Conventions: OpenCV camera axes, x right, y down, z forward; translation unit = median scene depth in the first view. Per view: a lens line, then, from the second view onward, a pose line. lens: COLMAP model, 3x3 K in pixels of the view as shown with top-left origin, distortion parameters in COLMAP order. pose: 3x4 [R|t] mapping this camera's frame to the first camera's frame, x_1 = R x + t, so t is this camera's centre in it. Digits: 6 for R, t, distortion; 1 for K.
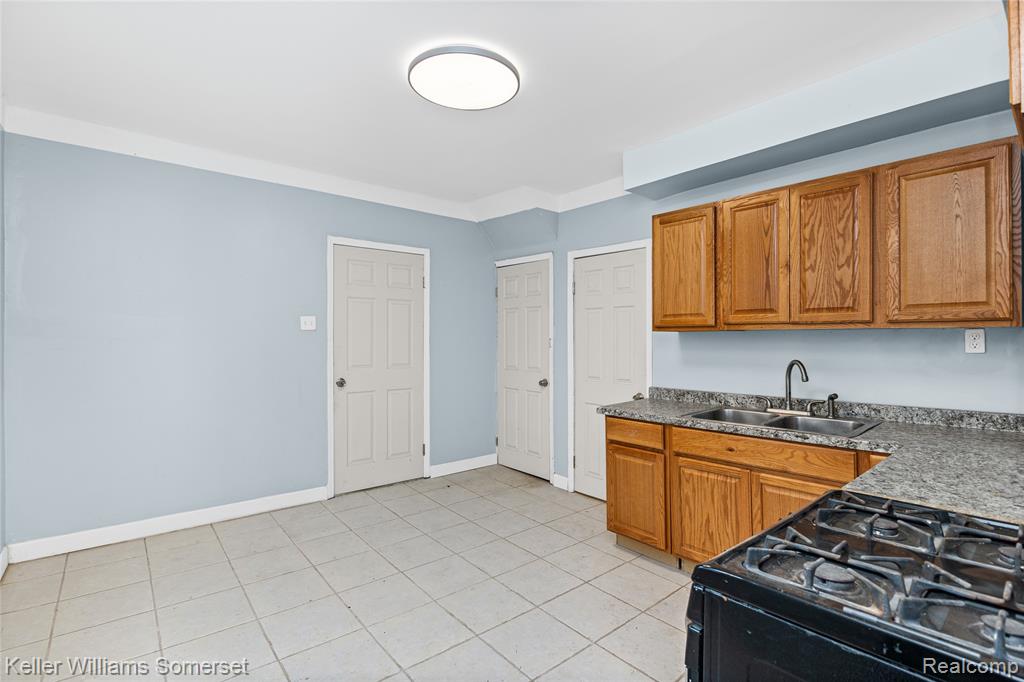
lens RADIAL K [[491.6, 0, 522.4], [0, 491.6, 318.8], [0, 0, 1]] dist [-0.013544, 0.001818]
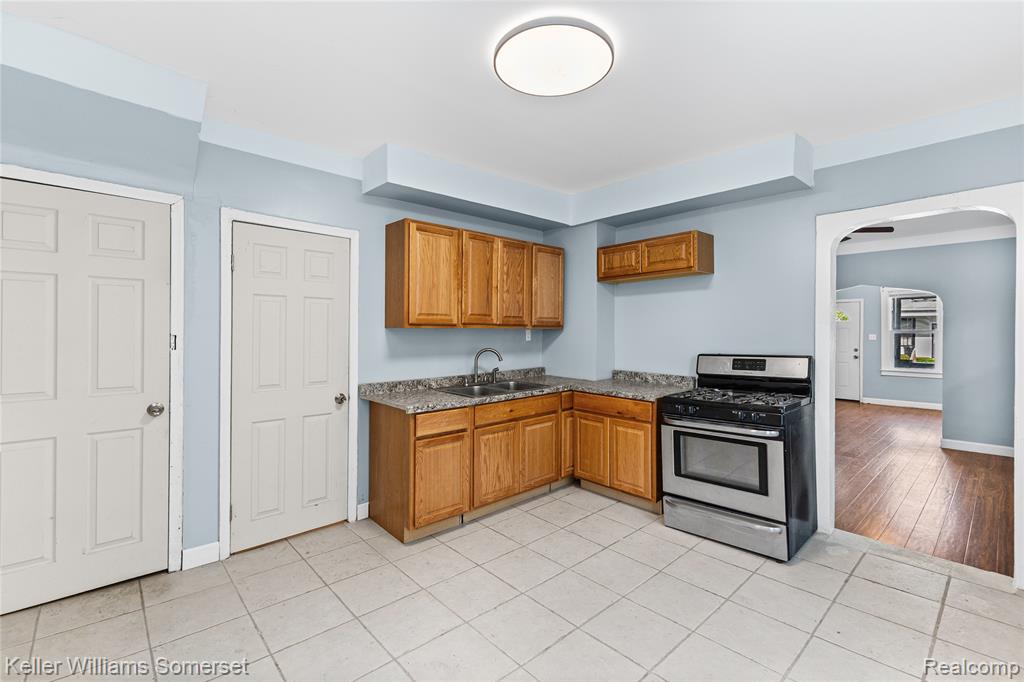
lens RADIAL K [[442.9, 0, 519.1], [0, 442.9, 320.5], [0, 0, 1]] dist [0.018245, -0.006560]
pose [[-0.041633, 0.020092, 0.998931, -0.869841], [-0.045458, 0.998724, -0.021982, 0.023675], [-0.998098, -0.046324, -0.040666, 0.997802]]
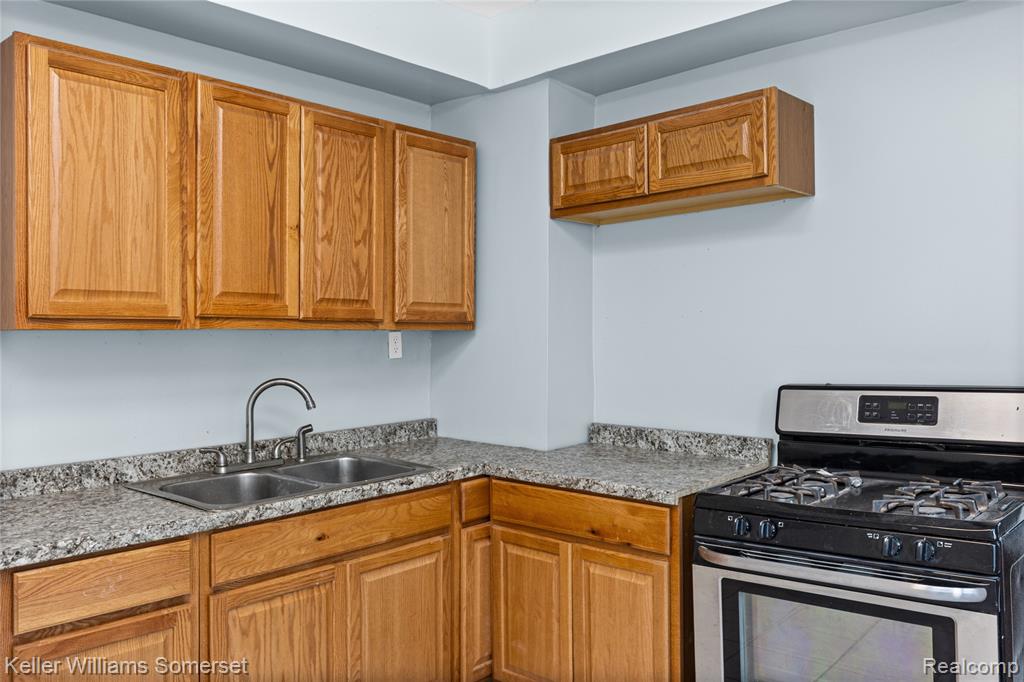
lens RADIAL K [[842.9, 0, 517.6], [0, 842.9, 320.1], [0, 0, 1]] dist [0.043920, -0.038099]
pose [[-0.132046, 0.017165, 0.991095, -0.571868], [-0.036804, 0.999076, -0.022207, 0.023711], [-0.990560, -0.039409, -0.131292, 0.872254]]
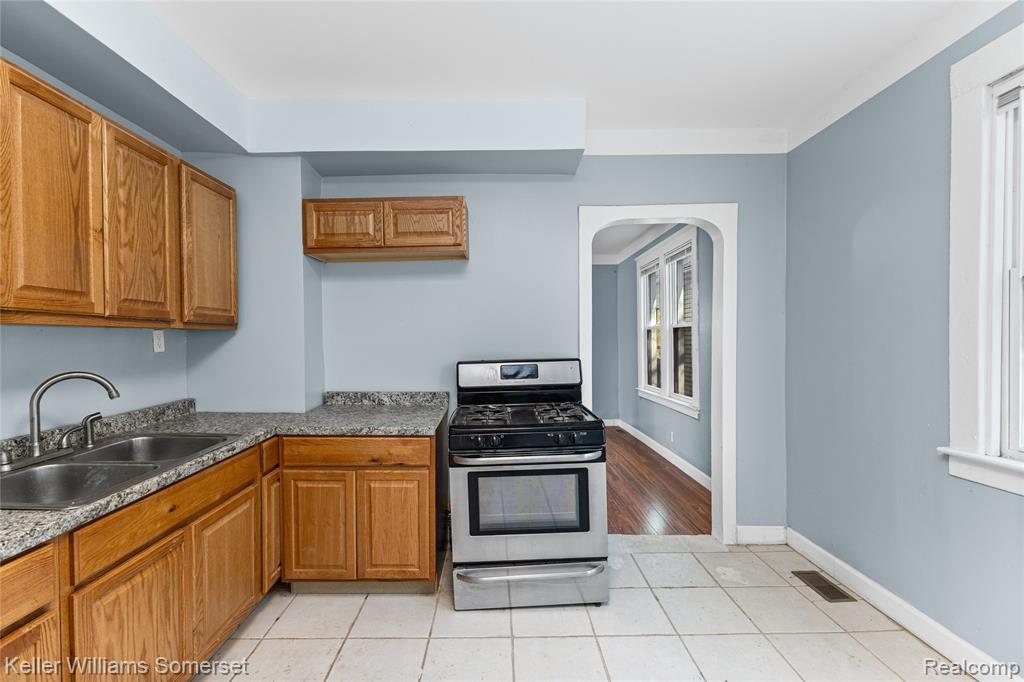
lens RADIAL K [[442.9, 0, 497.6], [0, 442.9, 344.3], [0, 0, 1]] dist [0.018245, -0.006560]
pose [[-0.759070, -0.007914, 0.650960, -0.277183], [-0.024425, 0.999568, -0.016329, 0.044698], [-0.650550, -0.028294, -0.758936, 1.125747]]
